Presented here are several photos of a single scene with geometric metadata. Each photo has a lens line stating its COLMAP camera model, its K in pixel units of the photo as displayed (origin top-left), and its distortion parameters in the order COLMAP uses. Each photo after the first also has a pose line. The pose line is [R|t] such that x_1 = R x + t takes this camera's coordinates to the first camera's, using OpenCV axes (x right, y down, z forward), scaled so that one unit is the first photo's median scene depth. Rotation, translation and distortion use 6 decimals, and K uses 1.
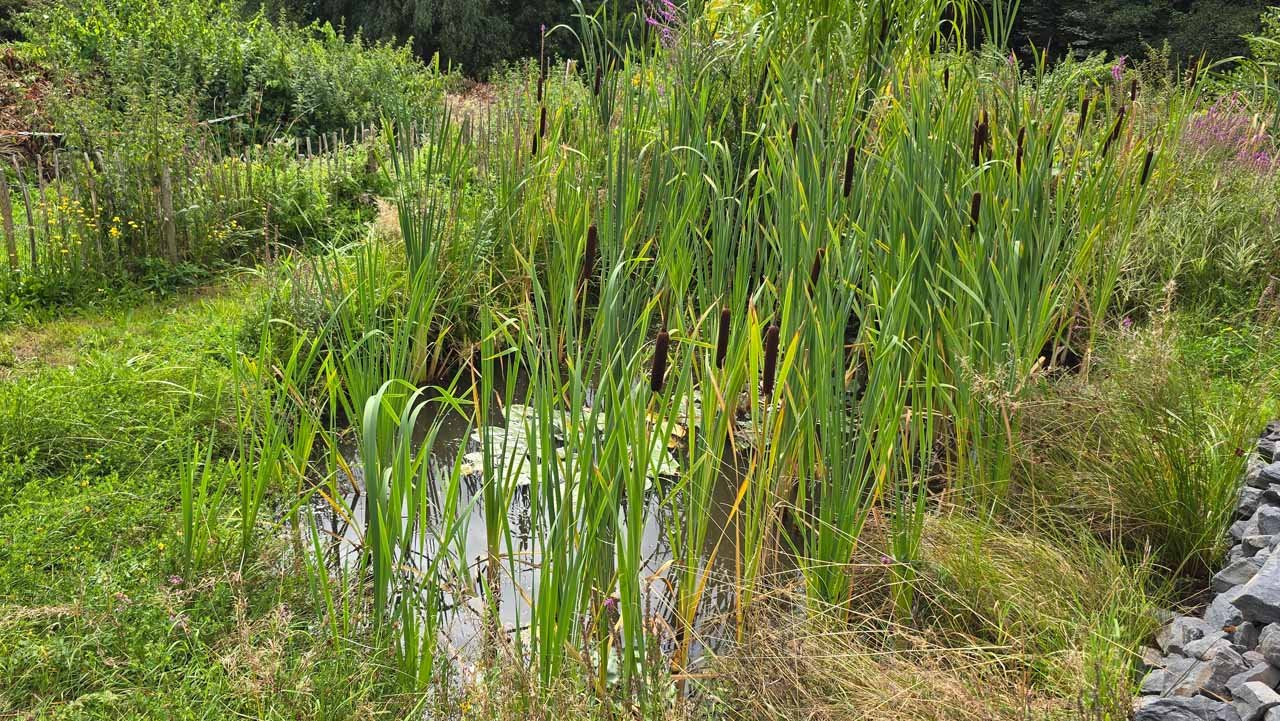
lens RADIAL K [[946.8, 0, 640.0], [0, 946.8, 360.5], [0, 0, 1]] dist [0.005273, 0.000434]
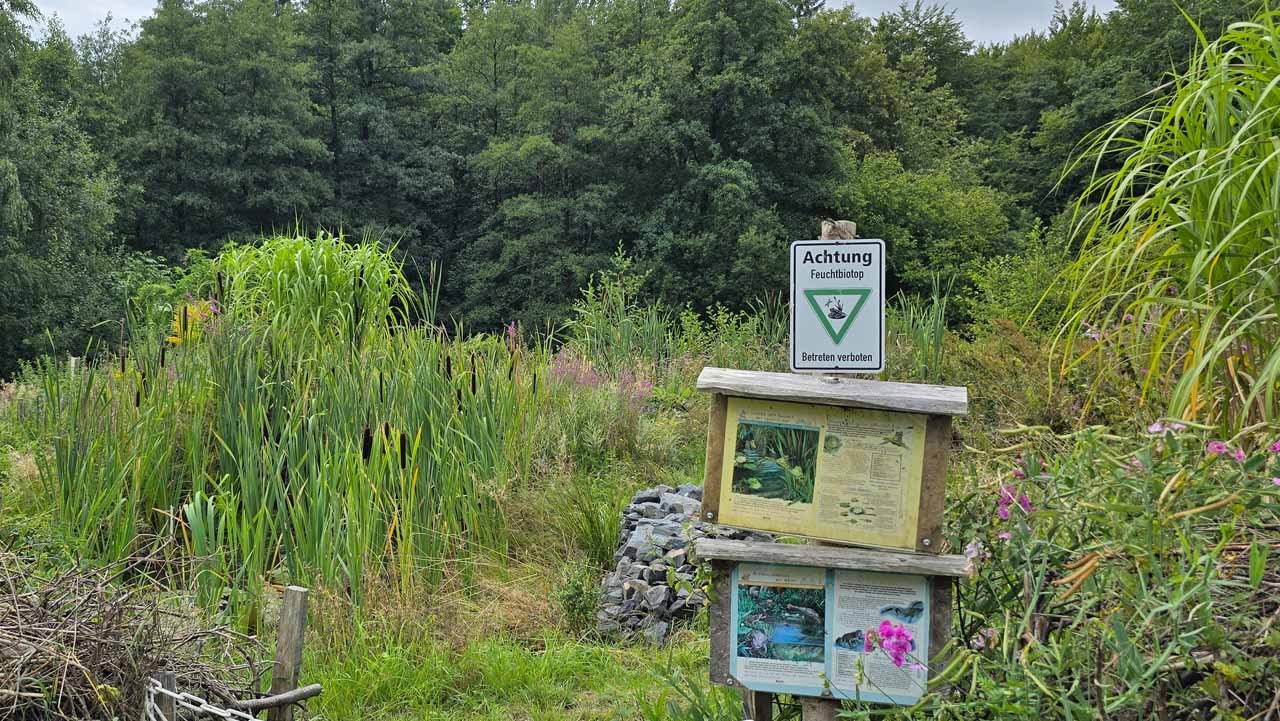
lens RADIAL K [[946.8, 0, 640.0], [0, 946.8, 360.5], [0, 0, 1]] dist [0.005273, 0.000434]
pose [[0.811029, -0.054829, 0.582431, -0.238134], [0.229026, 0.945889, -0.229873, 0.155063], [-0.538311, 0.319826, 0.779700, -0.344213]]
